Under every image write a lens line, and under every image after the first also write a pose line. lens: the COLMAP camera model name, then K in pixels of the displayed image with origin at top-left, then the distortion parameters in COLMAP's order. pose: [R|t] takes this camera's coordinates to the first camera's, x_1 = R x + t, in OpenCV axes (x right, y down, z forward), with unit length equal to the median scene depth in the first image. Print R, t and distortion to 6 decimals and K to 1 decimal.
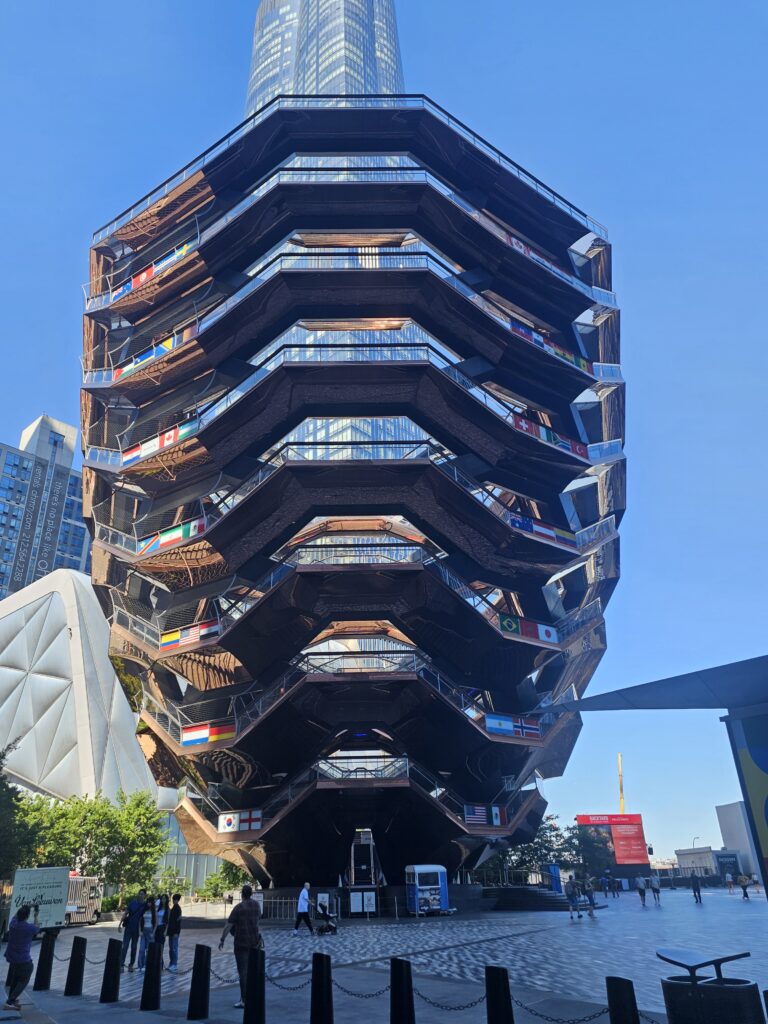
lens RADIAL K [[790.3, 0, 374.4], [0, 790.3, 513.0], [0, 0, 1]] dist [0.069430, -0.051138]
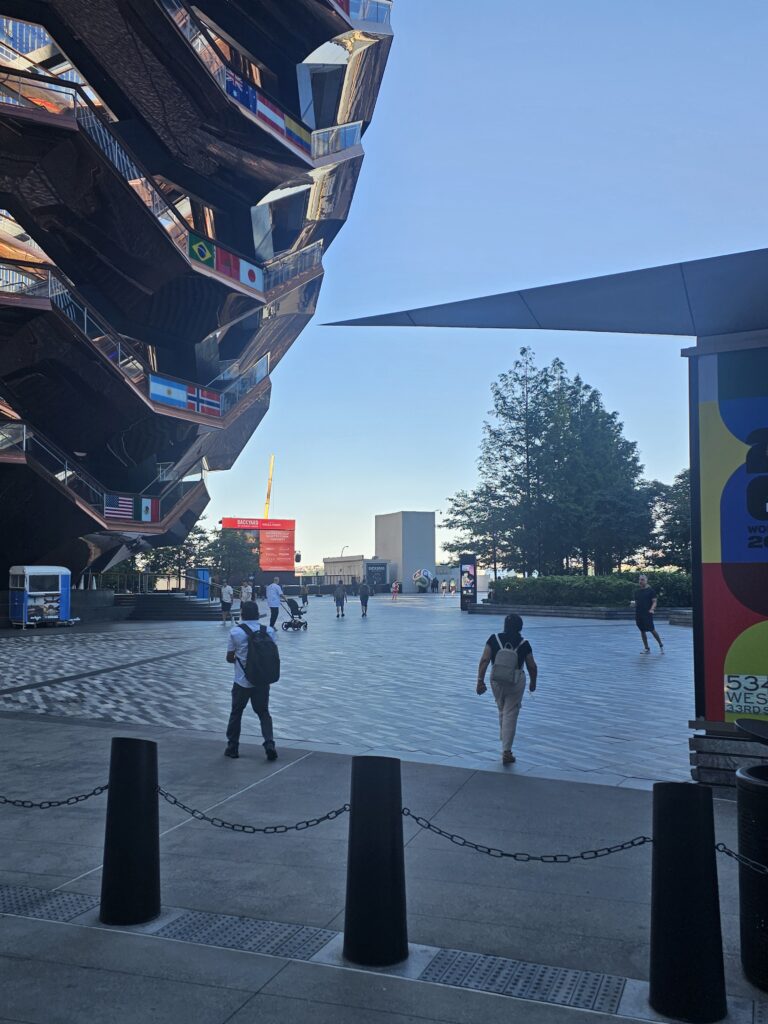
lens RADIAL K [[932.2, 0, 383.8], [0, 932.2, 531.6], [0, 0, 1]] dist [0.100784, -0.108780]
pose [[0.903026, 0.046218, 0.427093, -0.034080], [-0.197995, 0.927080, 0.318309, 0.109285], [-0.381238, -0.372004, 0.846328, 0.238095]]
